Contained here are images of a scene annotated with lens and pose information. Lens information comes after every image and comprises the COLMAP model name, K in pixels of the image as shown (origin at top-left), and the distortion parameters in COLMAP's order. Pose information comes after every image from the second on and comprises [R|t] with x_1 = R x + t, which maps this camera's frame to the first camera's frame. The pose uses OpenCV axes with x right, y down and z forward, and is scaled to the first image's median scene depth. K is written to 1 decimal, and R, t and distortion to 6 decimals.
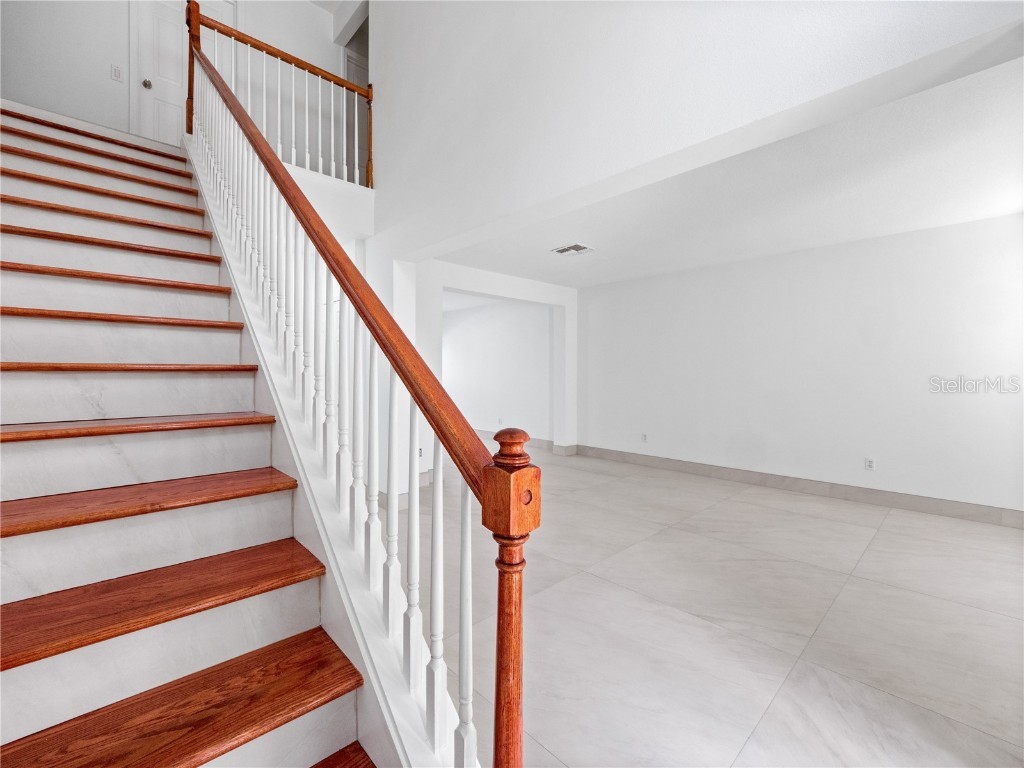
lens RADIAL K [[436.2, 0, 514.4], [0, 436.2, 381.2], [0, 0, 1]] dist [0.011024, -0.000183]
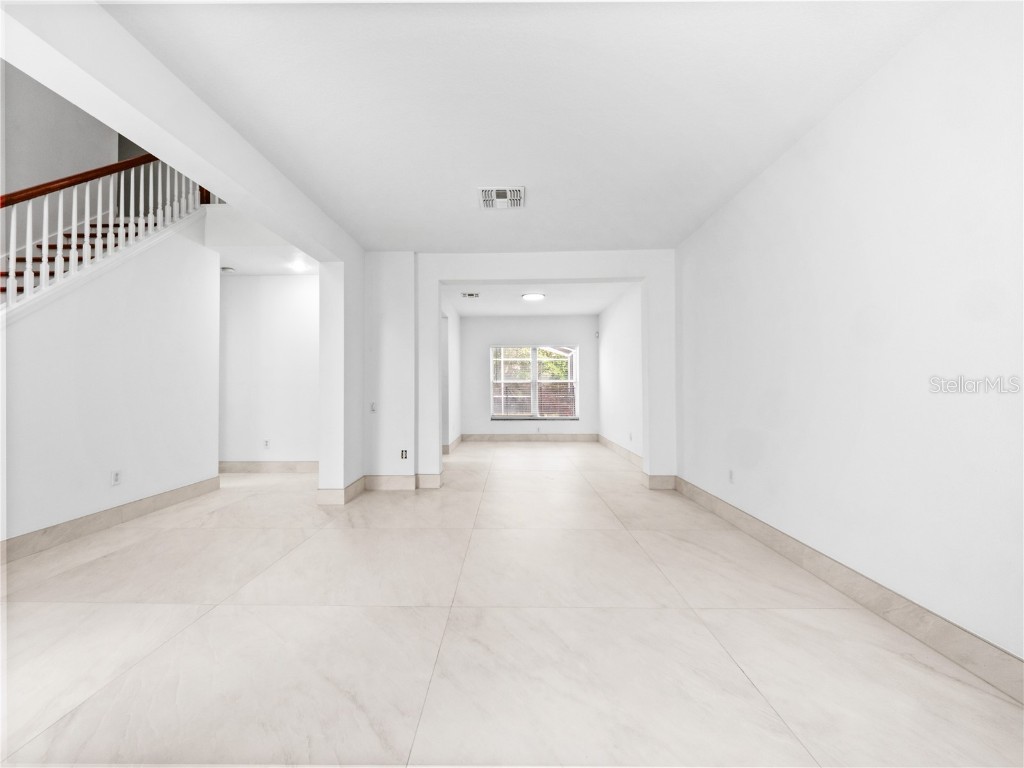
lens RADIAL K [[435.2, 0, 506.7], [0, 435.2, 386.9], [0, 0, 1]] dist [-0.001094, -0.000234]
pose [[0.704221, -0.007520, -0.709941, 0.746680], [-0.005895, 0.999847, -0.016439, 0.033395], [0.709956, 0.015762, 0.704069, 0.557216]]
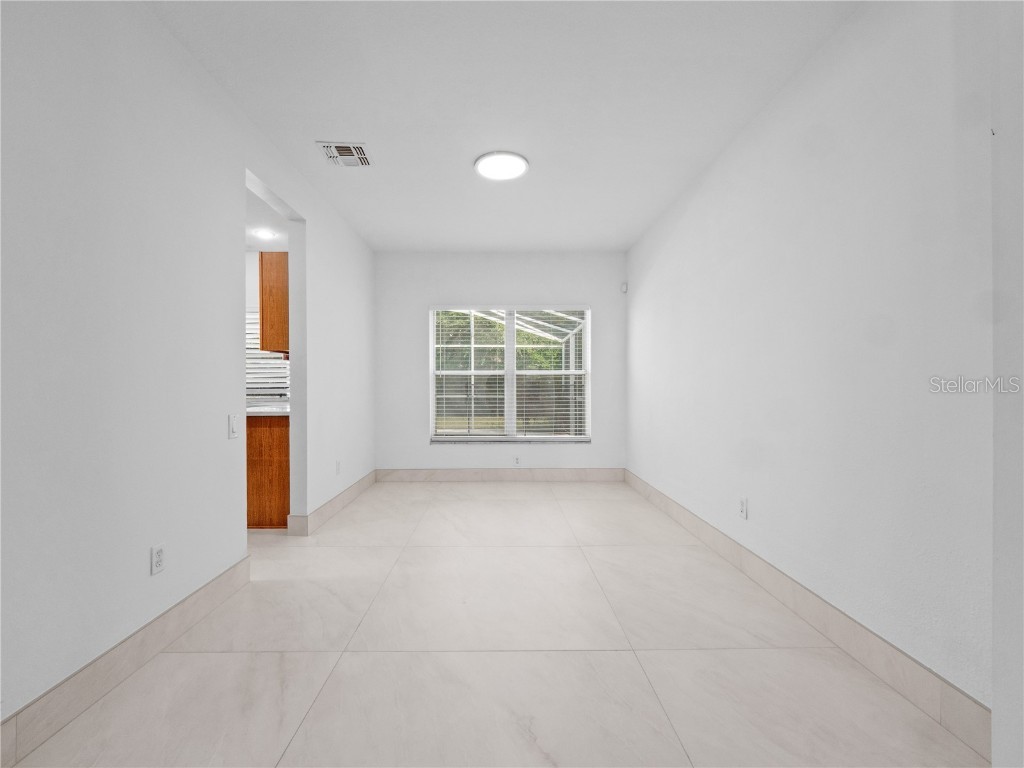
lens RADIAL K [[435.2, 0, 506.7], [0, 435.2, 386.9], [0, 0, 1]] dist [-0.001094, -0.000234]
pose [[0.725927, -0.000498, -0.687772, 0.116099], [-0.009441, 0.999898, -0.010688, 0.022269], [0.687707, 0.014252, 0.725848, 1.311383]]
